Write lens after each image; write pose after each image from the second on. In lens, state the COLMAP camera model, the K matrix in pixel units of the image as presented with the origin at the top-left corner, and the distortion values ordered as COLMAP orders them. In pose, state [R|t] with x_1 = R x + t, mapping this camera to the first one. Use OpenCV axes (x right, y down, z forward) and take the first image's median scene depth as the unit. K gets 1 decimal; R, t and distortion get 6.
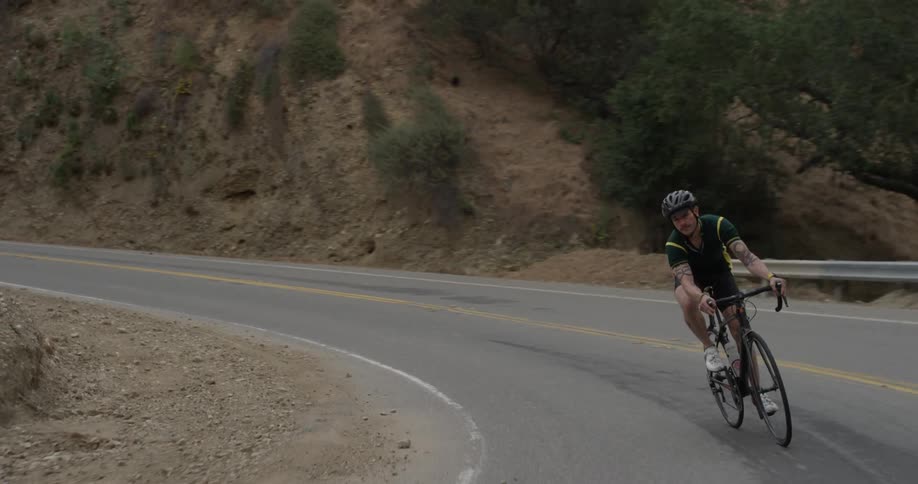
lens RADIAL K [[1330.3, 0, 459.0], [0, 1330.3, 242.0], [0, 0, 1]] dist [-0.078433, 0.013225]
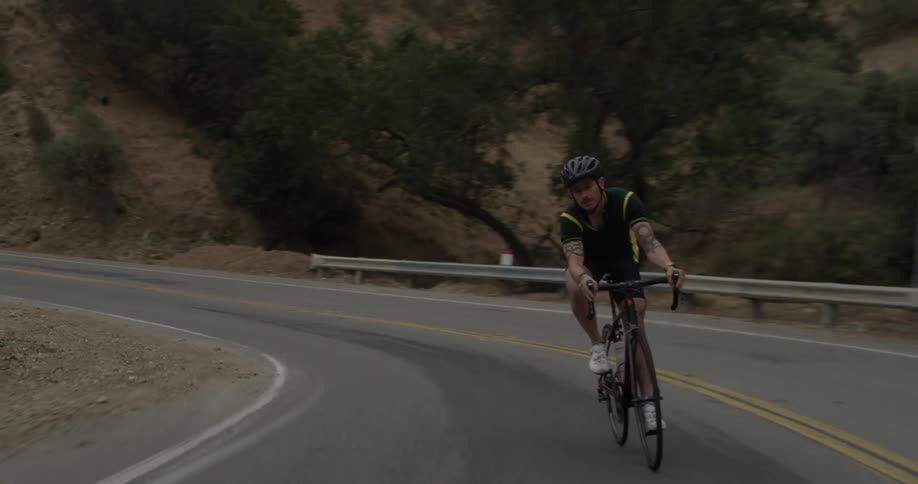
lens RADIAL K [[1330.3, 0, 459.0], [0, 1330.3, 242.0], [0, 0, 1]] dist [-0.078433, 0.013225]
pose [[0.946541, 0.031786, 0.321013, -0.087977], [-0.034788, 0.999388, 0.003616, -0.008733], [-0.320701, -0.014590, 0.947068, -0.269635]]
